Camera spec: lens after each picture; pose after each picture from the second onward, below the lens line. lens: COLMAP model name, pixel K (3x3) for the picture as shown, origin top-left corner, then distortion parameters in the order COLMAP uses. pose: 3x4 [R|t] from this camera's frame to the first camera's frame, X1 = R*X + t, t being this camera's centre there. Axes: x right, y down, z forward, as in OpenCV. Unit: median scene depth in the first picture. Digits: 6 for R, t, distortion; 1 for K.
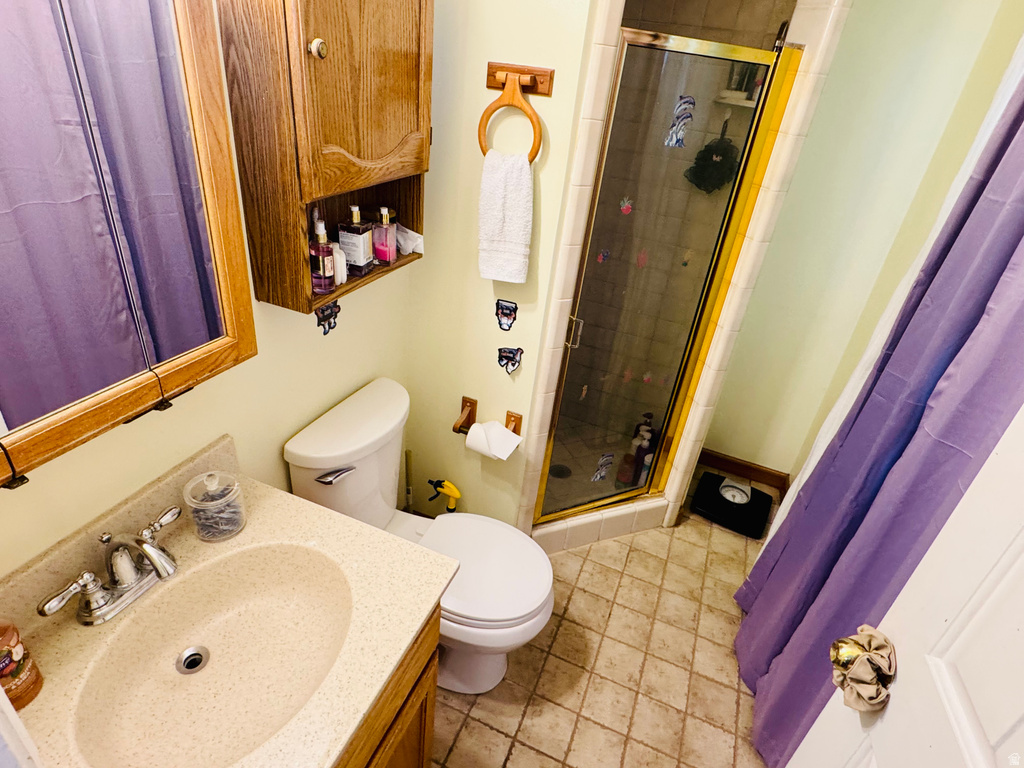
lens RADIAL K [[561.7, 0, 513.3], [0, 561.7, 381.1], [0, 0, 1]] dist [-0.006738, 0.003173]
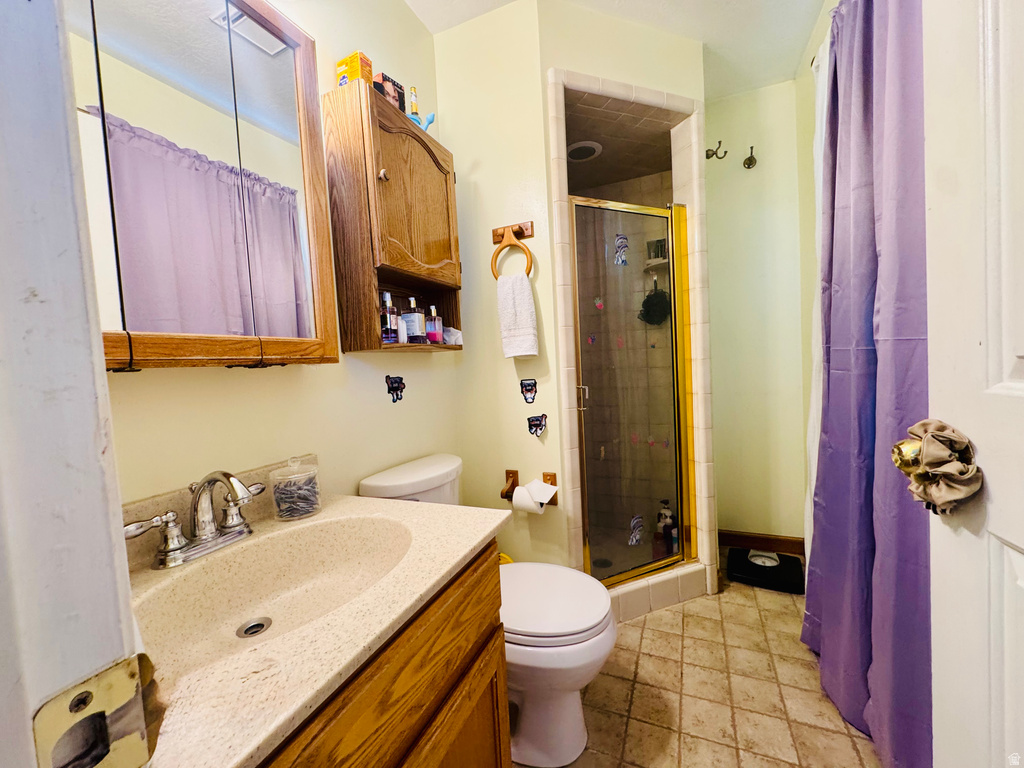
lens RADIAL K [[409.2, 0, 514.7], [0, 409.2, 382.7], [0, 0, 1]] dist [-0.005717, 0.001070]
pose [[0.986435, -0.162507, -0.023195, -0.022525], [0.133927, 0.878424, -0.458733, 0.332067], [0.094923, 0.449403, 0.888271, 0.139534]]
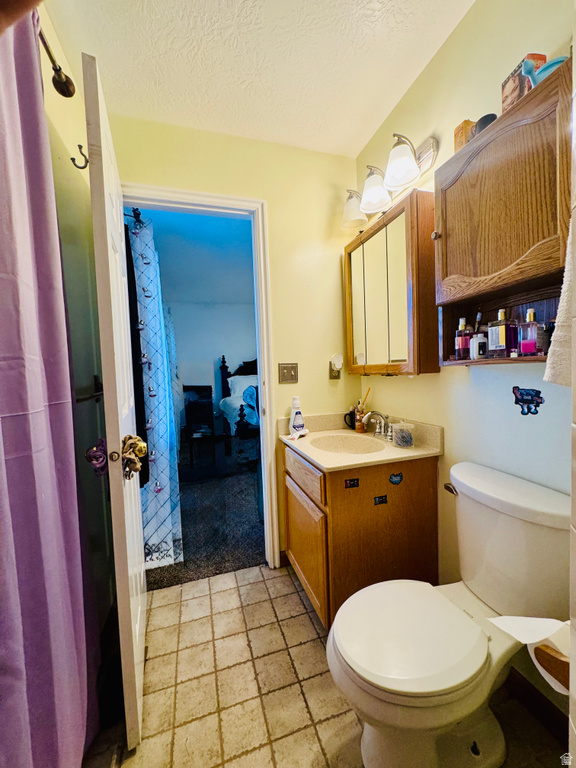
lens RADIAL K [[306.9, 0, 288.7], [0, 306.9, 386.1], [0, 0, 1]] dist [-0.005717, 0.001070]
pose [[-0.770453, -0.045040, -0.635903, 0.497791], [-0.356638, 0.857255, 0.371381, -0.193755], [0.528404, 0.512919, -0.676538, 1.077903]]
